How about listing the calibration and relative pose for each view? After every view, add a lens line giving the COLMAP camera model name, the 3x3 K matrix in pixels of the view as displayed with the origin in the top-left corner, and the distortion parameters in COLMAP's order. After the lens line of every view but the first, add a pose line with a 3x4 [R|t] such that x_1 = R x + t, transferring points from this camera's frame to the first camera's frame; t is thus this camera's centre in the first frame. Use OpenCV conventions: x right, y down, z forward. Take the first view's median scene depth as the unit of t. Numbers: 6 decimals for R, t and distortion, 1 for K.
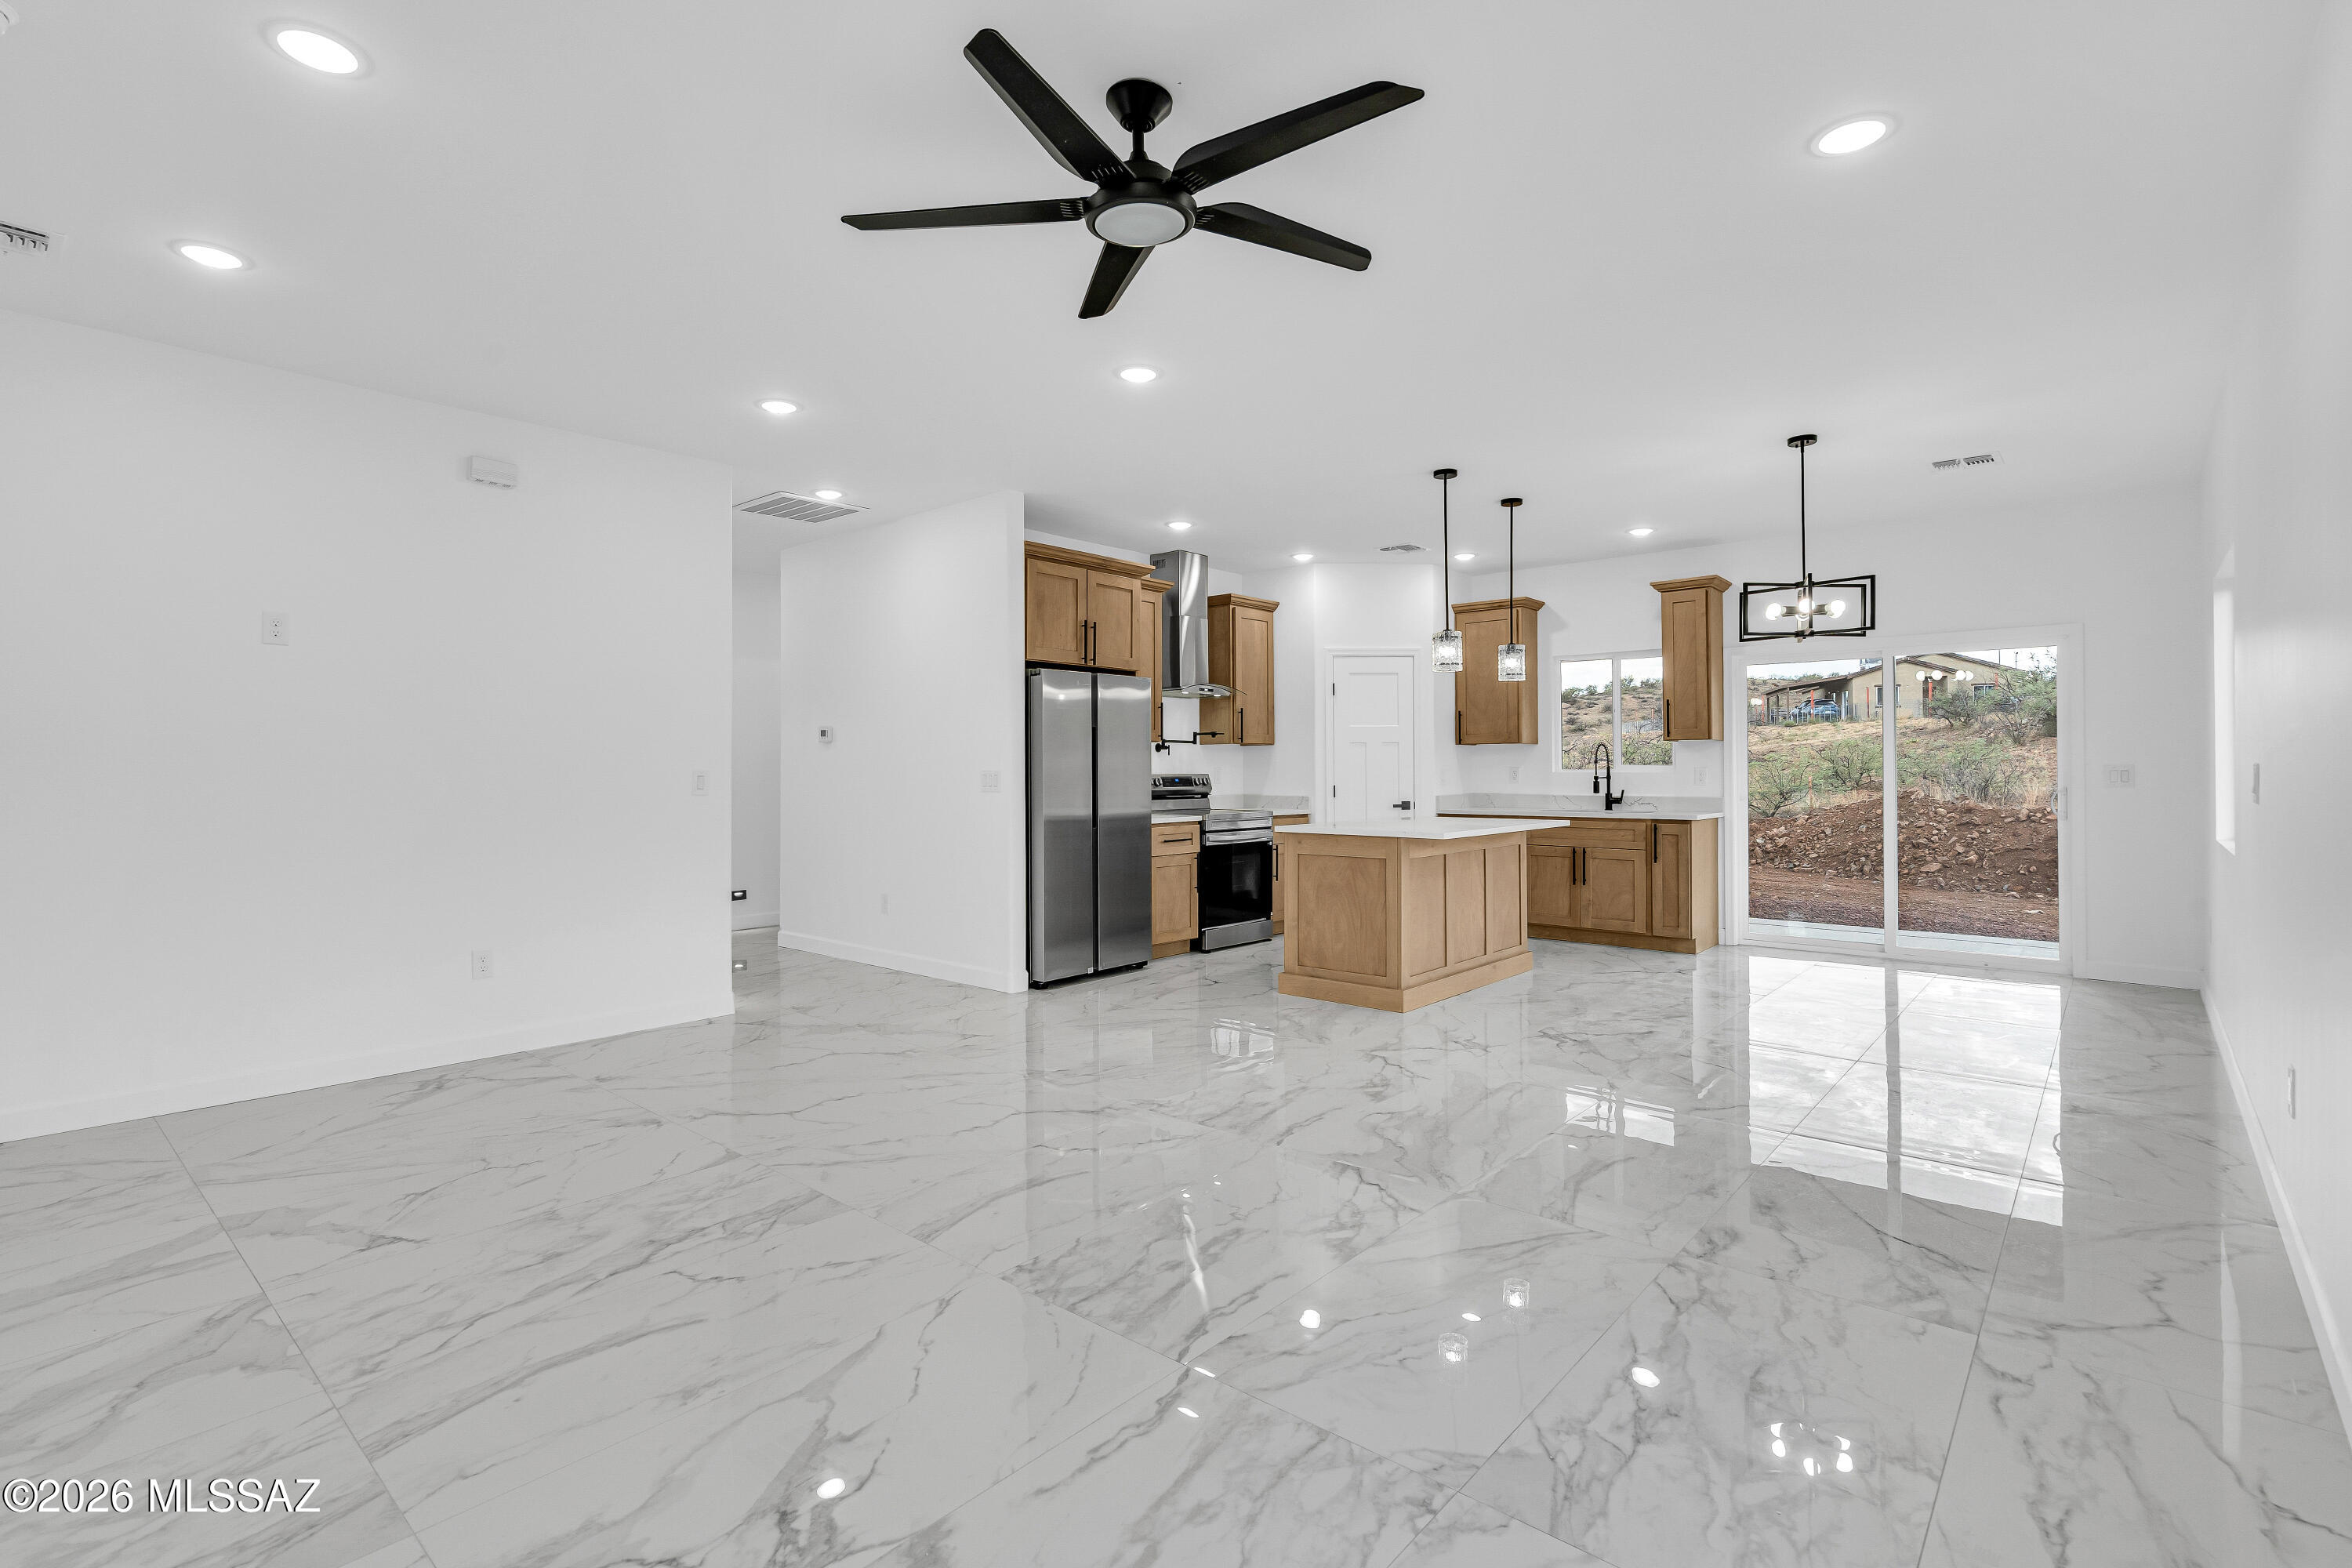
lens RADIAL K [[1080.1, 0, 1162.2], [0, 1080.1, 771.9], [0, 0, 1]] dist [-0.005027, 0.001575]
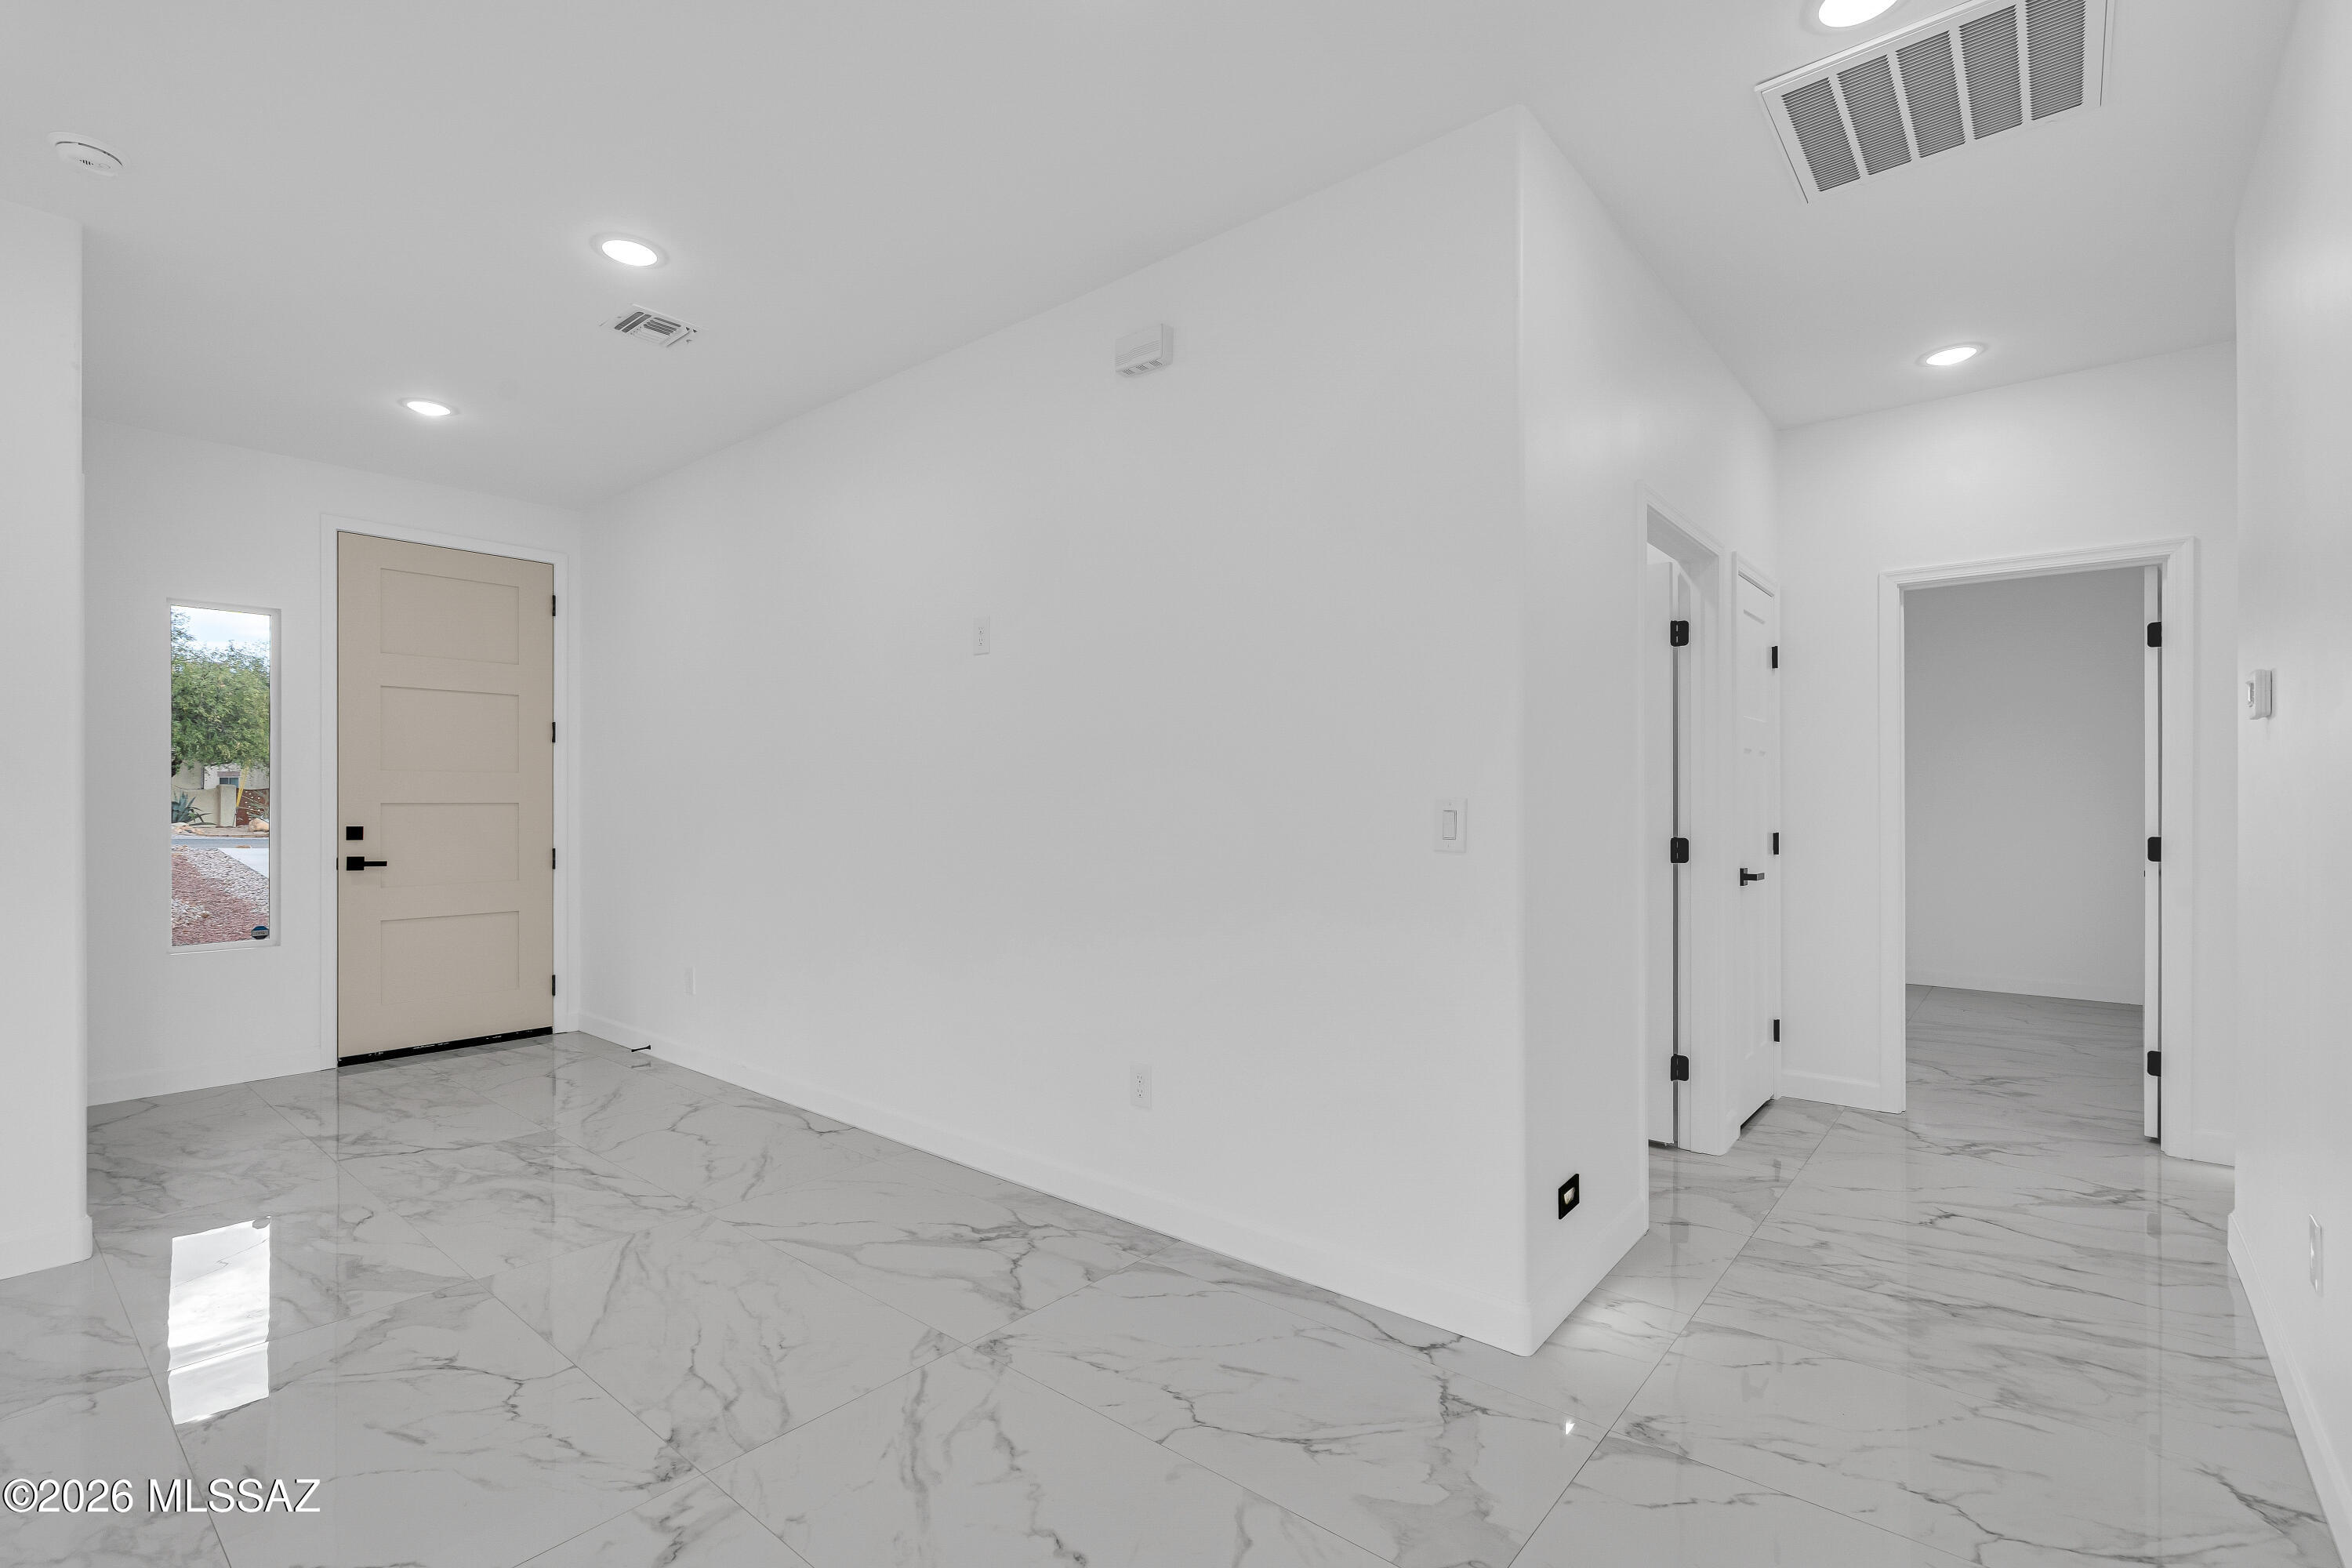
lens RADIAL K [[1080.1, 0, 1171.0], [0, 1080.1, 804.3], [0, 0, 1]] dist [-0.005027, 0.001575]
pose [[0.025292, 0.003336, -0.999675, 0.034352], [-0.001850, 0.999993, 0.003290, -0.000068], [0.999678, 0.001766, 0.025298, 0.809996]]
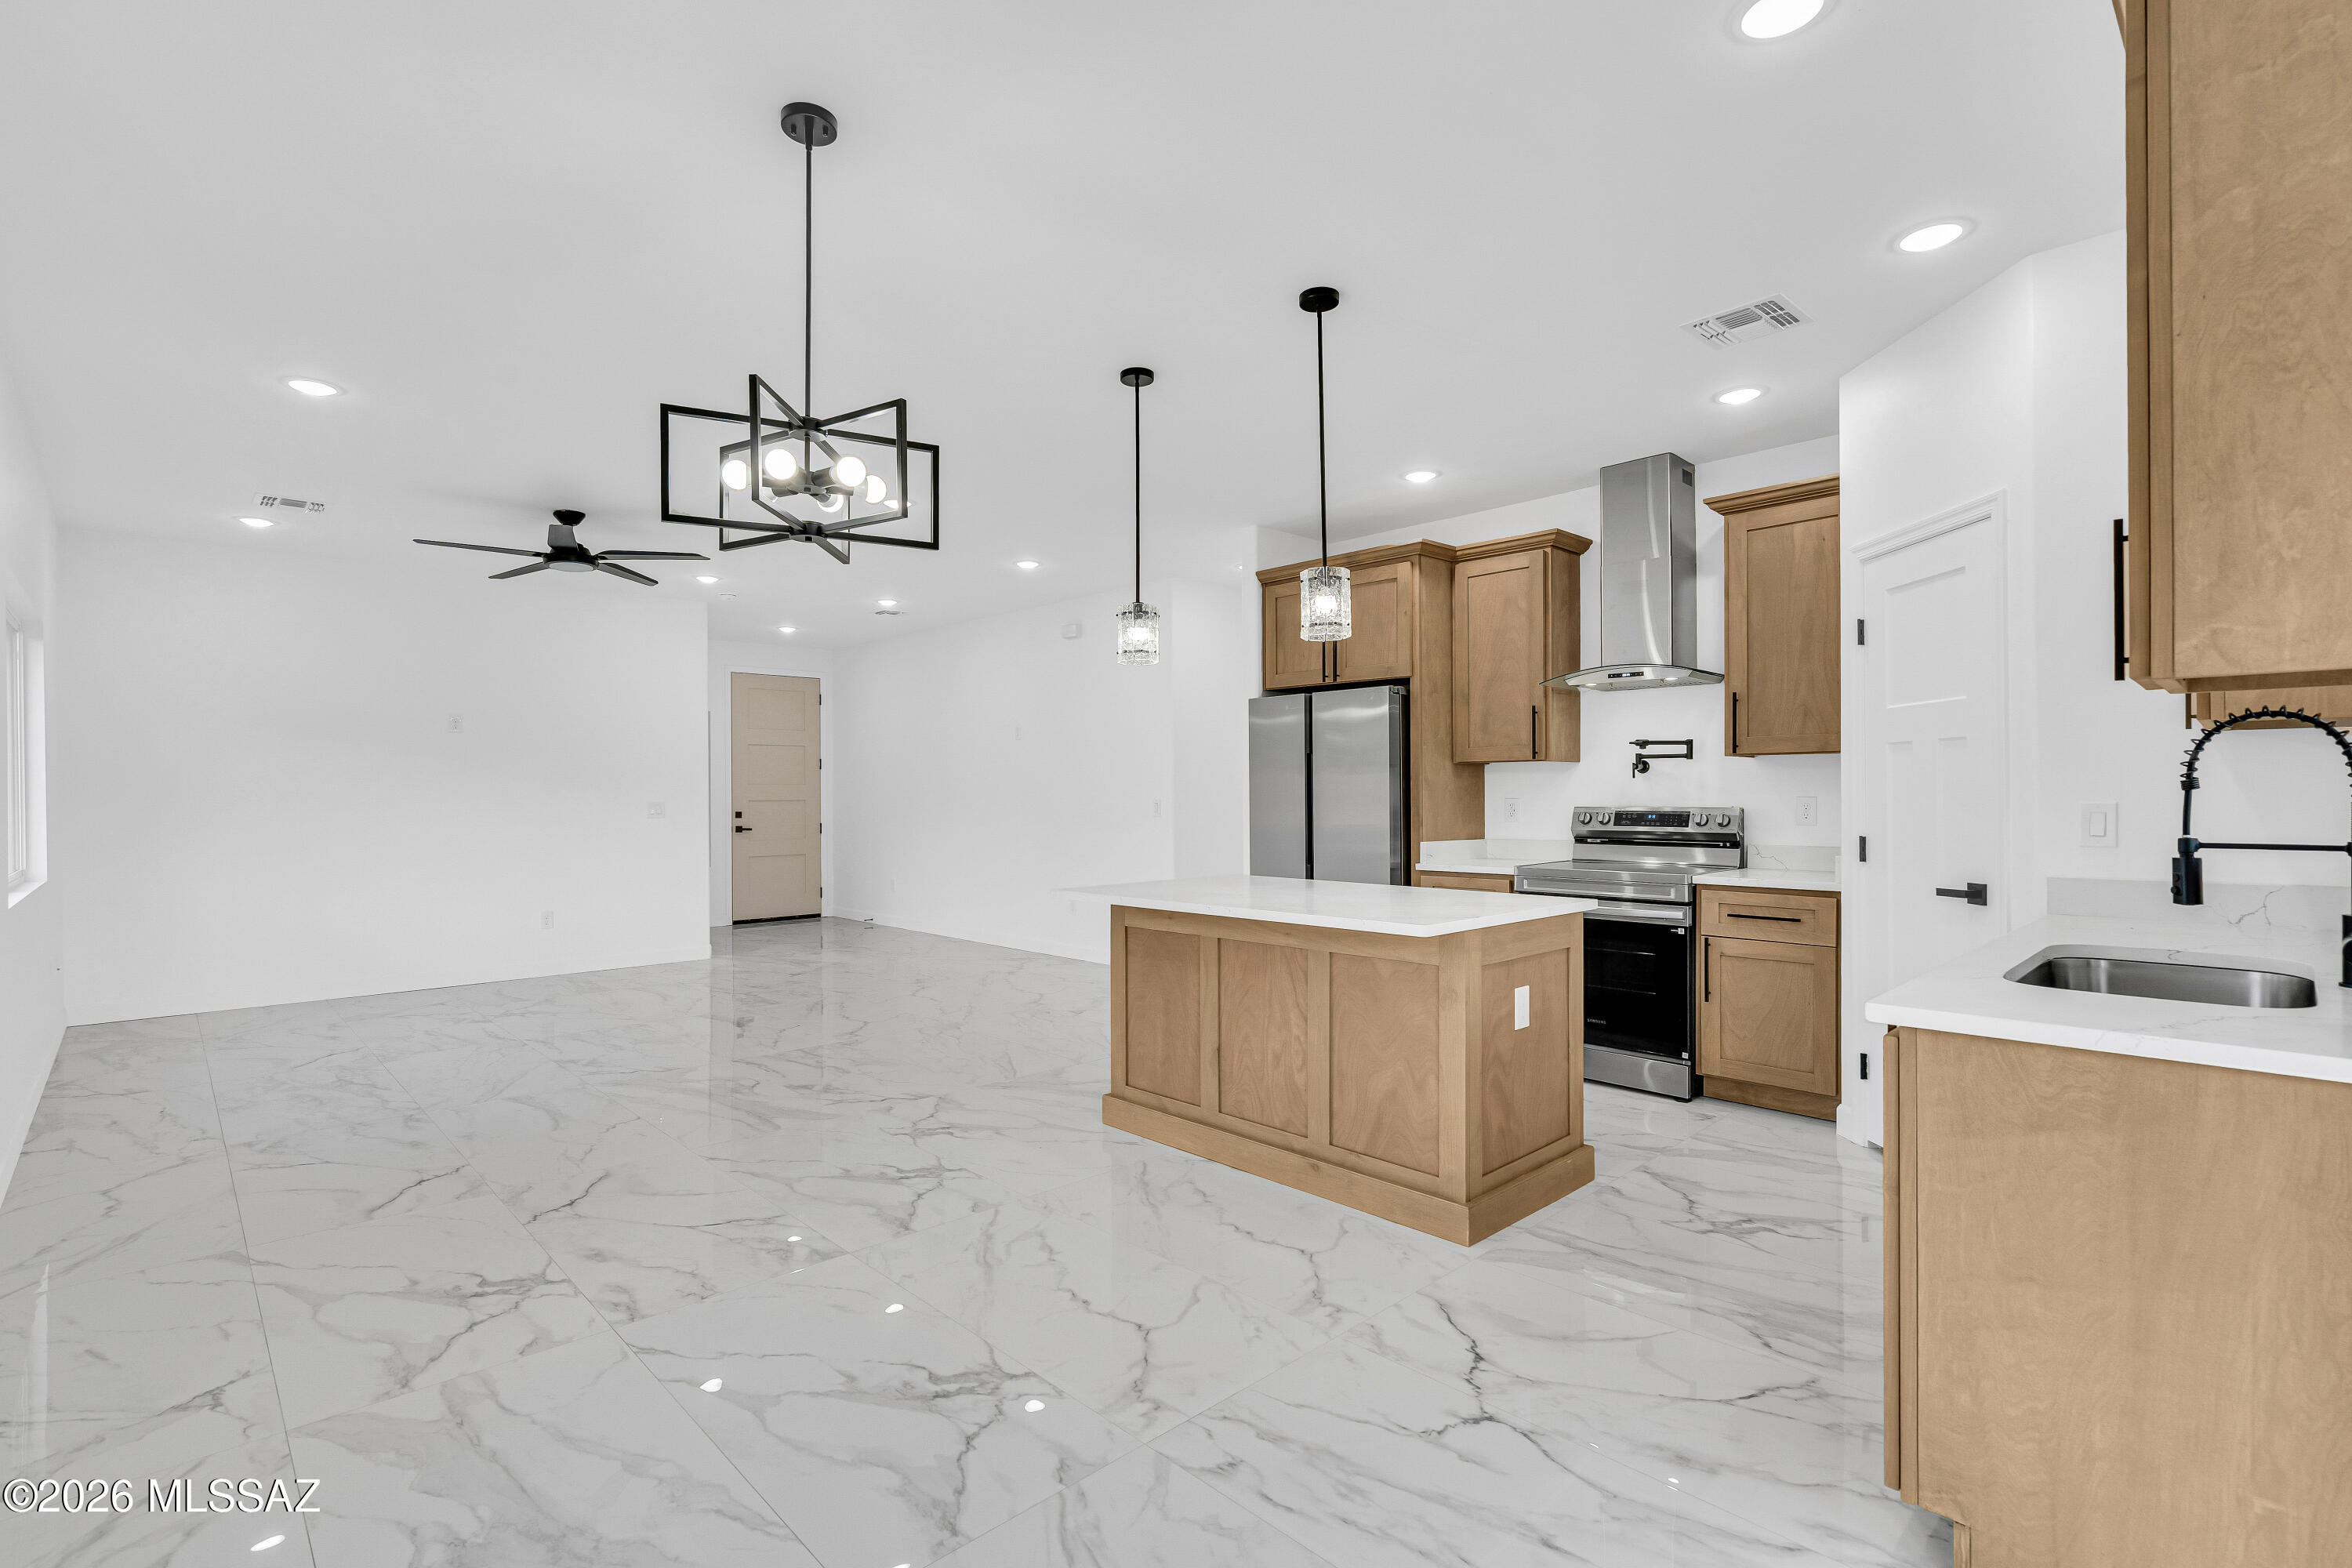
lens RADIAL K [[1080.1, 0, 1163.6], [0, 1080.1, 798.5], [0, 0, 1]] dist [-0.005027, 0.001575]
pose [[-0.084558, 0.007136, -0.996393, 0.935063], [0.002528, 0.999973, 0.006947, -0.011470], [0.996415, -0.001932, -0.084574, 1.055478]]
